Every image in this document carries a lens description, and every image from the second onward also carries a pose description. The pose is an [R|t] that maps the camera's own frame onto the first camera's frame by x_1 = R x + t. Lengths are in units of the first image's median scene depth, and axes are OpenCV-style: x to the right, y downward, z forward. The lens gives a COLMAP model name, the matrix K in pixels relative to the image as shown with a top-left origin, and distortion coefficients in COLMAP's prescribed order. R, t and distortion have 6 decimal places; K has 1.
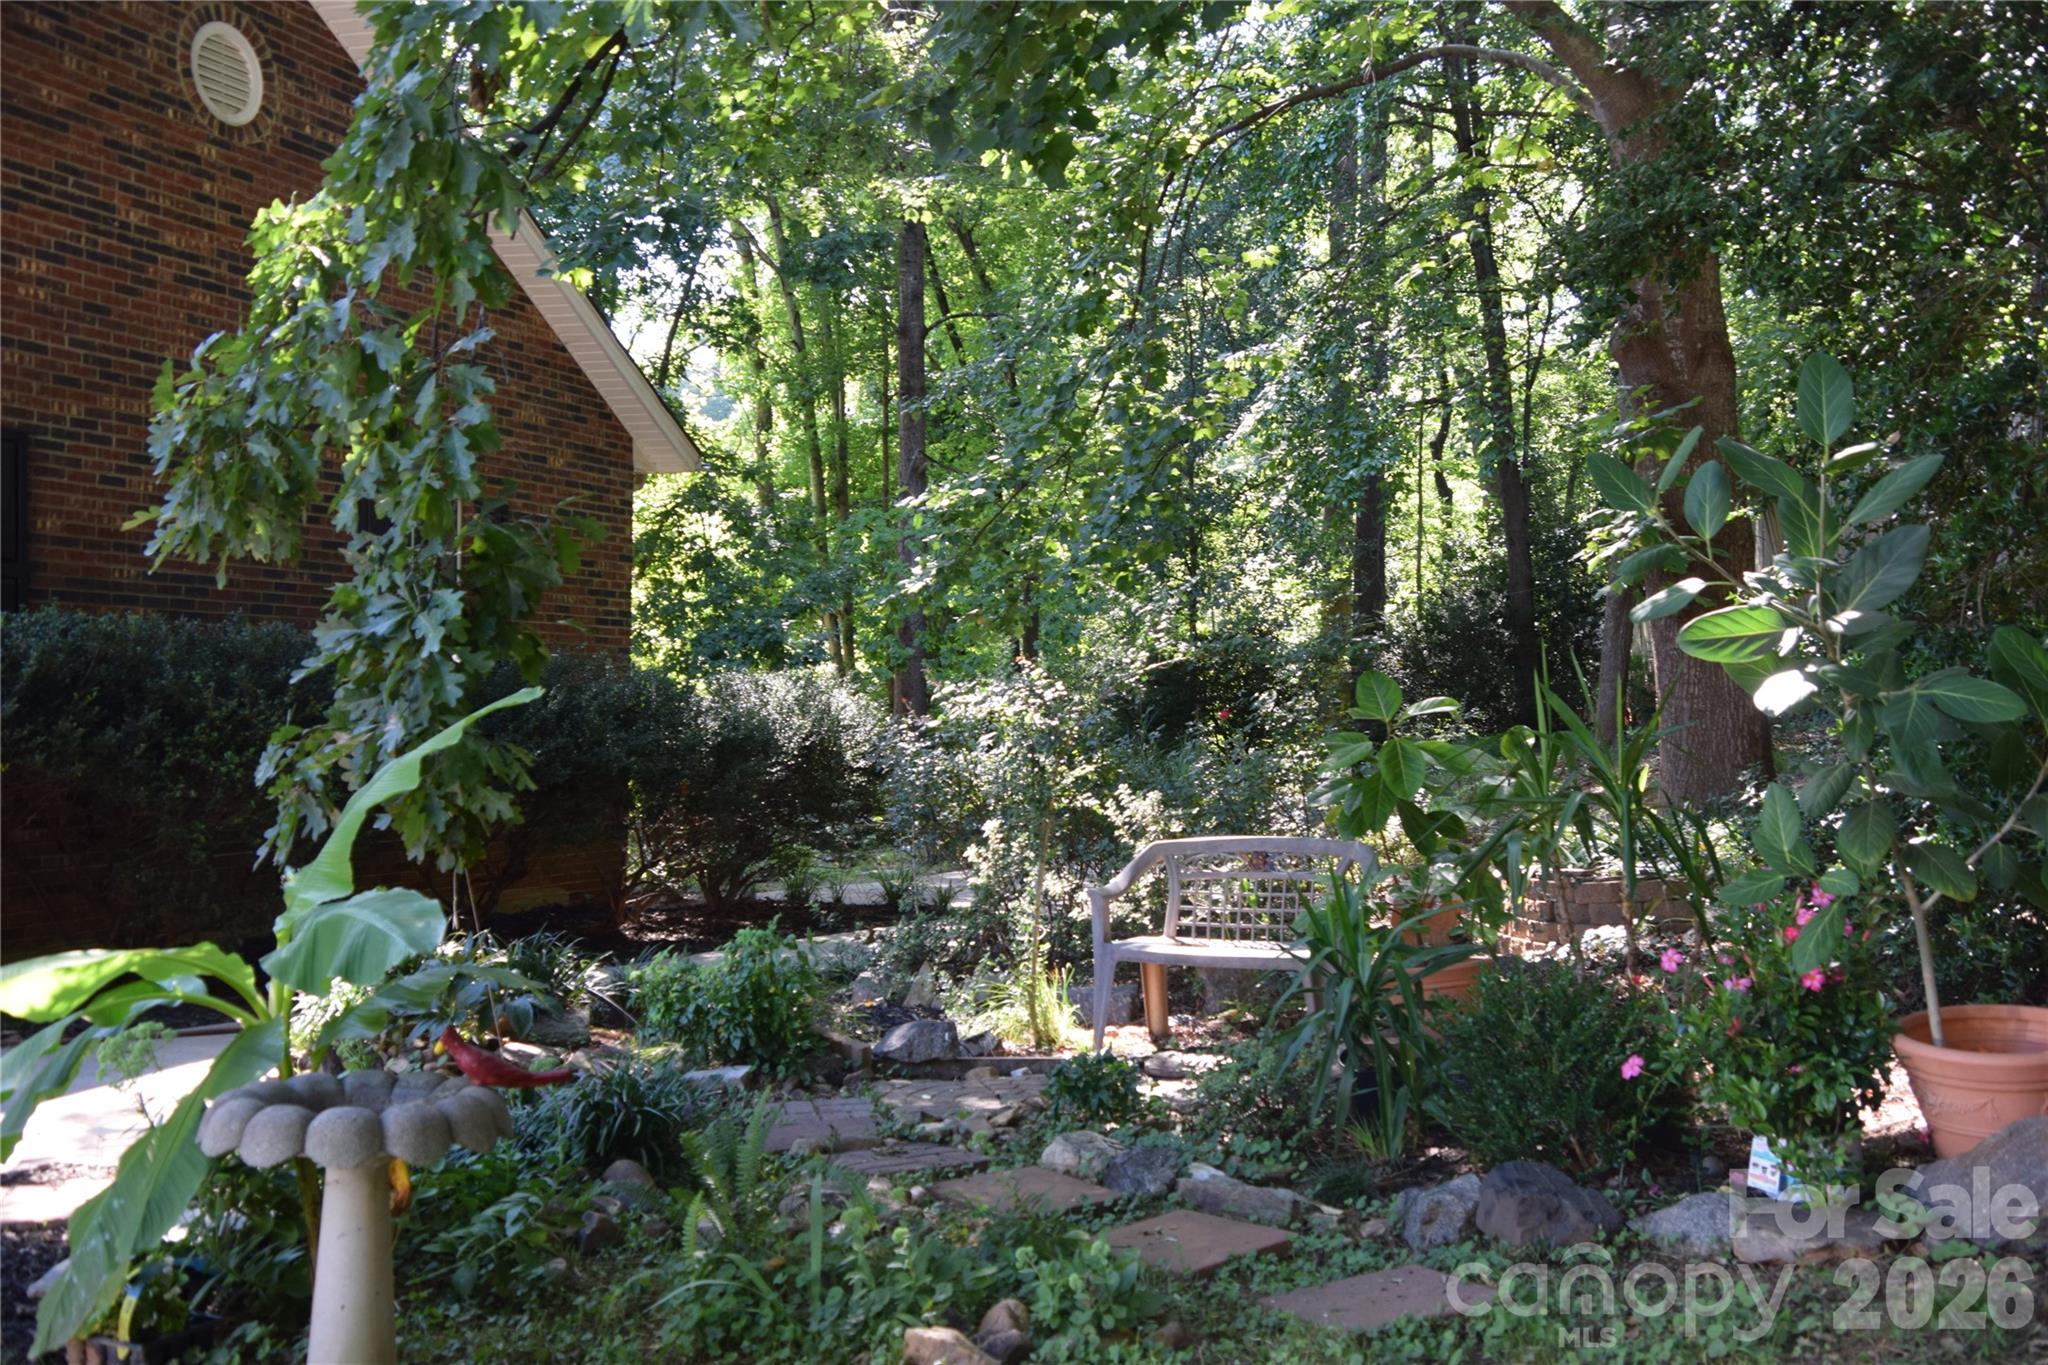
lens RADIAL K [[2235.1, 0, 1014.3], [0, 2235.1, 683.3], [0, 0, 1]] dist [0.121359, 0.000000]
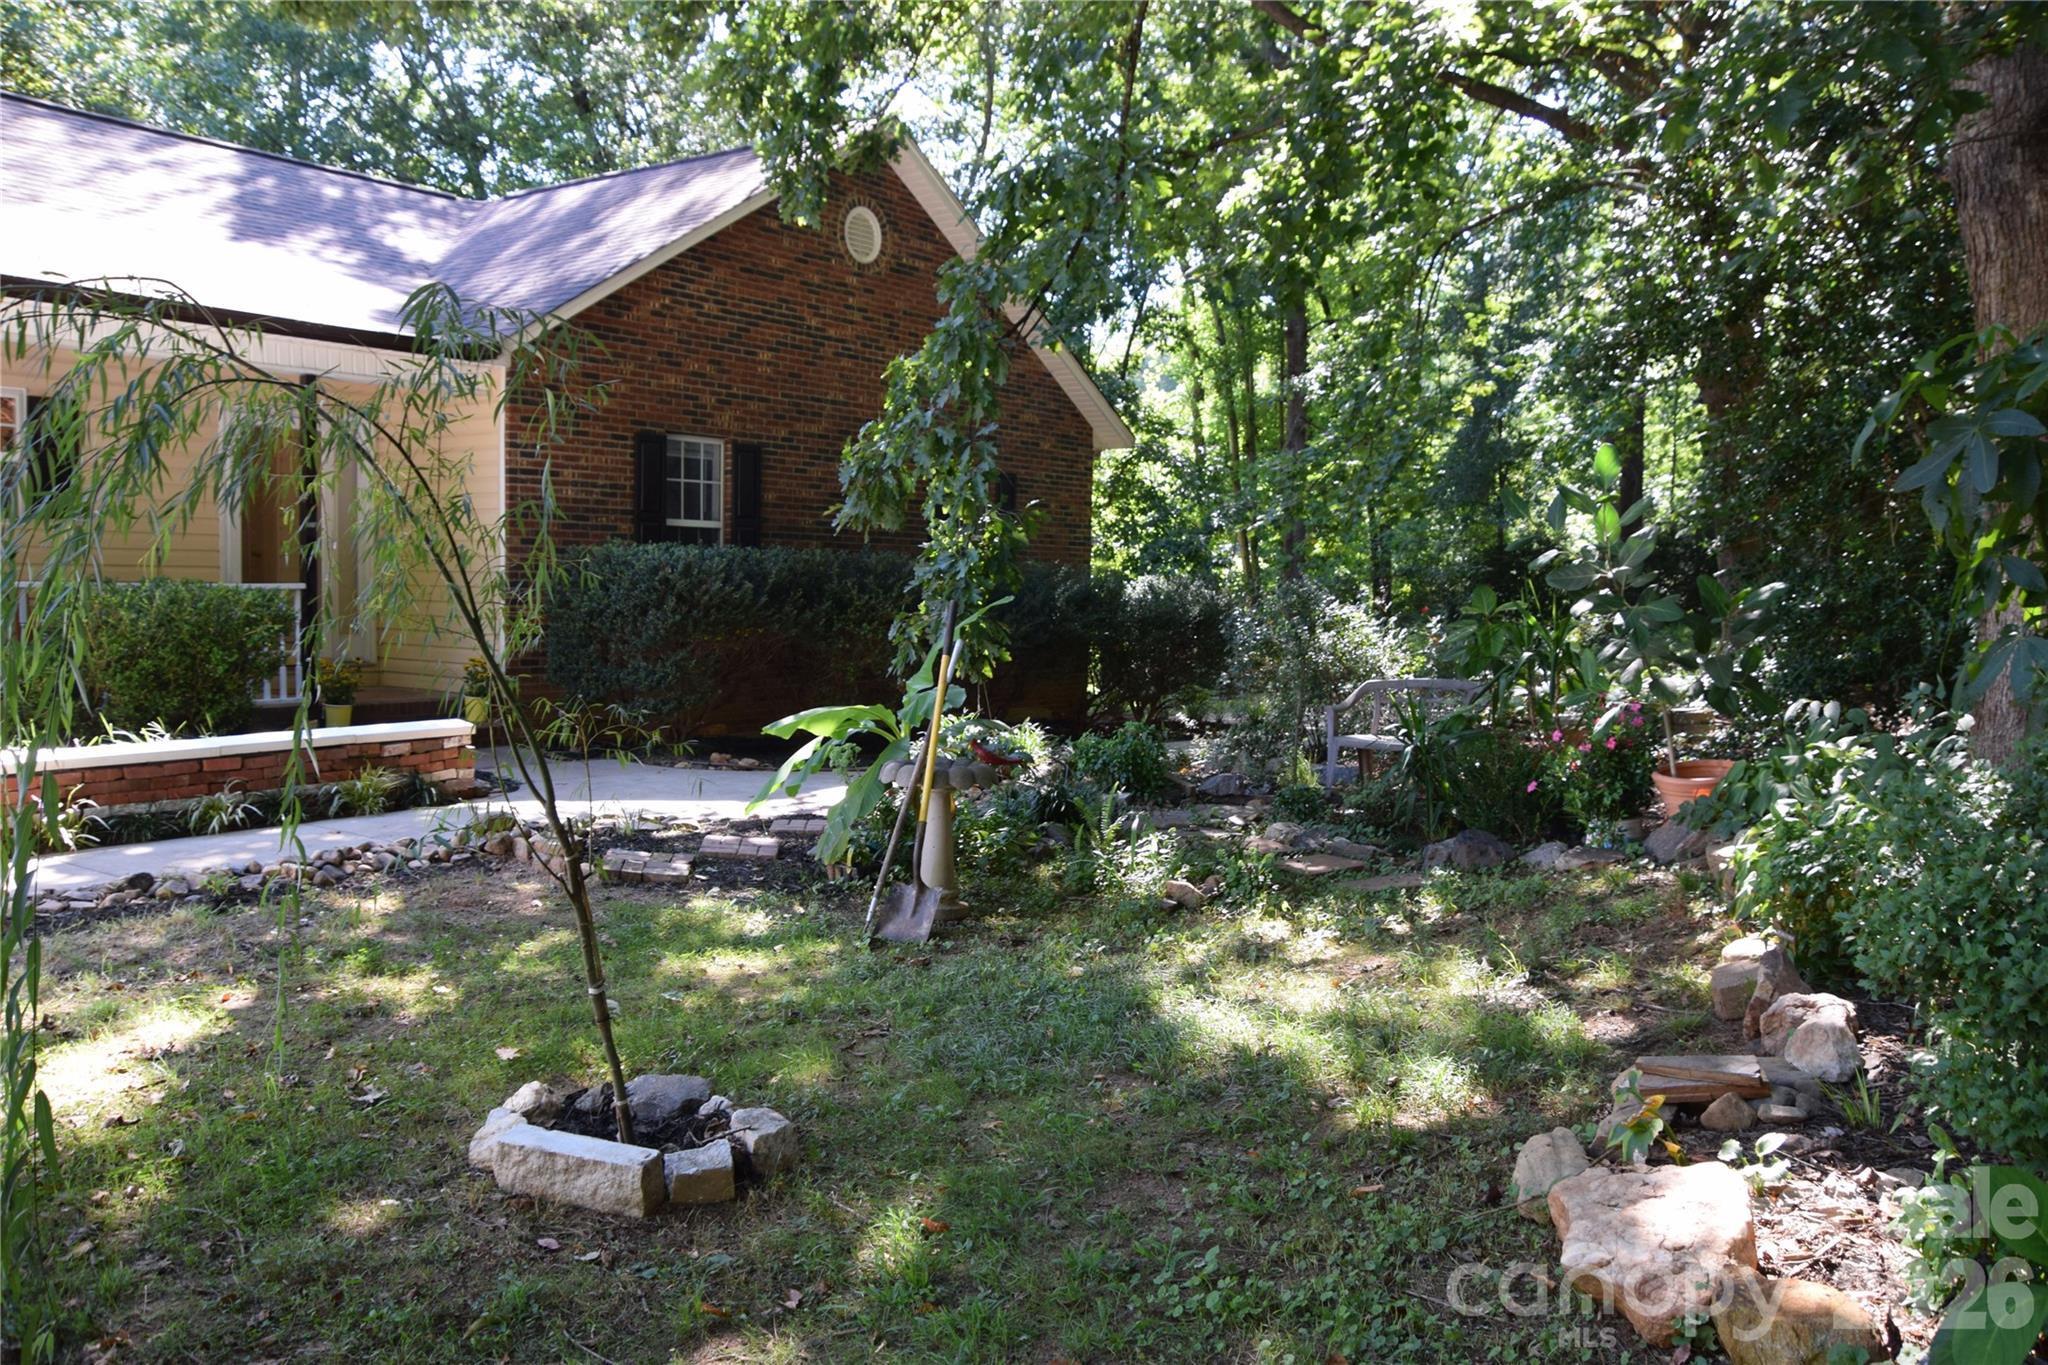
lens RADIAL K [[1613.6, 0, 1026.5], [0, 1613.6, 681.1], [0, 0, 1]] dist [-0.007314, -0.000293]
pose [[0.975700, 0.018875, -0.218298, 0.052205], [-0.004533, 0.997809, 0.066011, -0.007648], [0.219066, -0.063417, 0.973647, -0.189895]]
